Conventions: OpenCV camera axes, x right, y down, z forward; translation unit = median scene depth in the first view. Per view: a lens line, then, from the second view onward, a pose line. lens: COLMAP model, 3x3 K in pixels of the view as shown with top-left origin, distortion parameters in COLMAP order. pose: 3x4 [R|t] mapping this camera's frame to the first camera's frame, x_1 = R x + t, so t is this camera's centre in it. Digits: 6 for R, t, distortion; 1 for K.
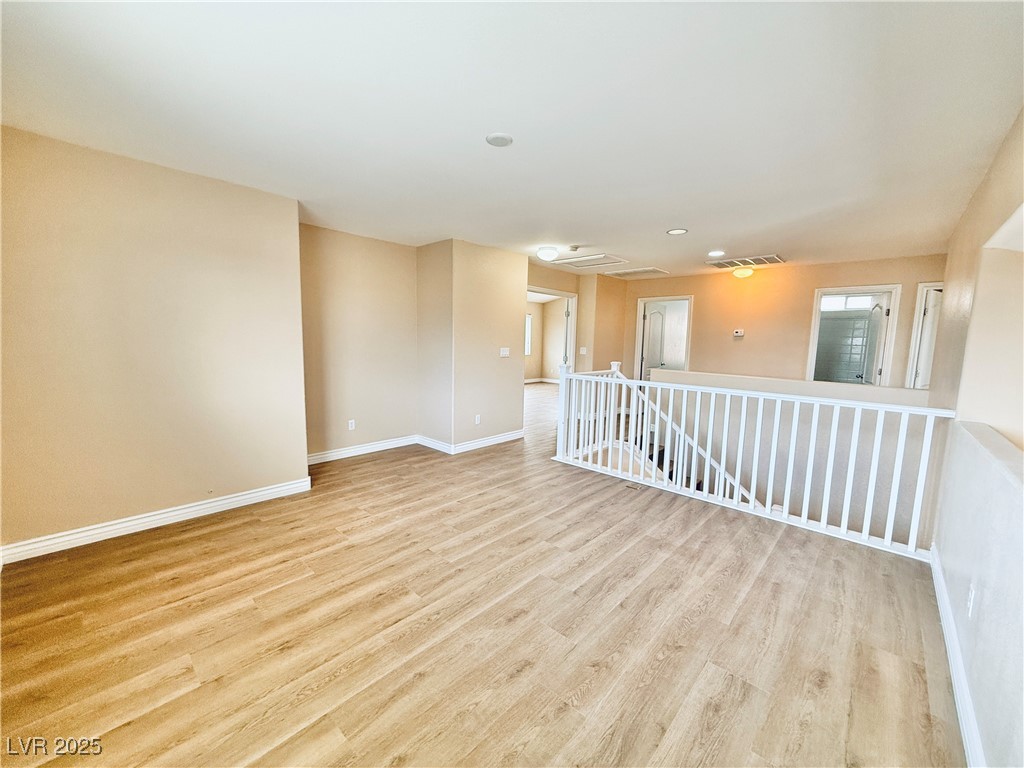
lens RADIAL K [[407.5, 0, 511.7], [0, 407.5, 386.5], [0, 0, 1]] dist [-0.000212, -0.000093]
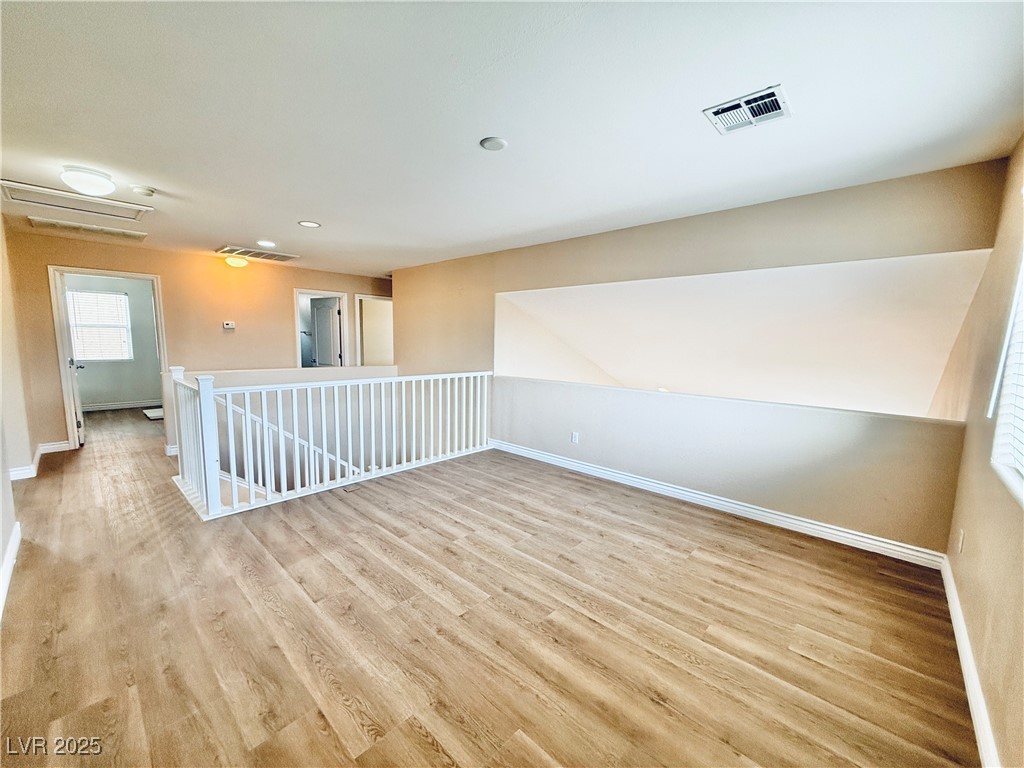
lens RADIAL K [[409.7, 0, 513.2], [0, 409.7, 389.0], [0, 0, 1]] dist [-0.000518, -0.000073]
pose [[-0.005237, -0.140152, 0.990116, -0.842164], [0.102730, 0.984816, 0.139946, -0.114375], [-0.994695, 0.102448, 0.009240, 0.778433]]
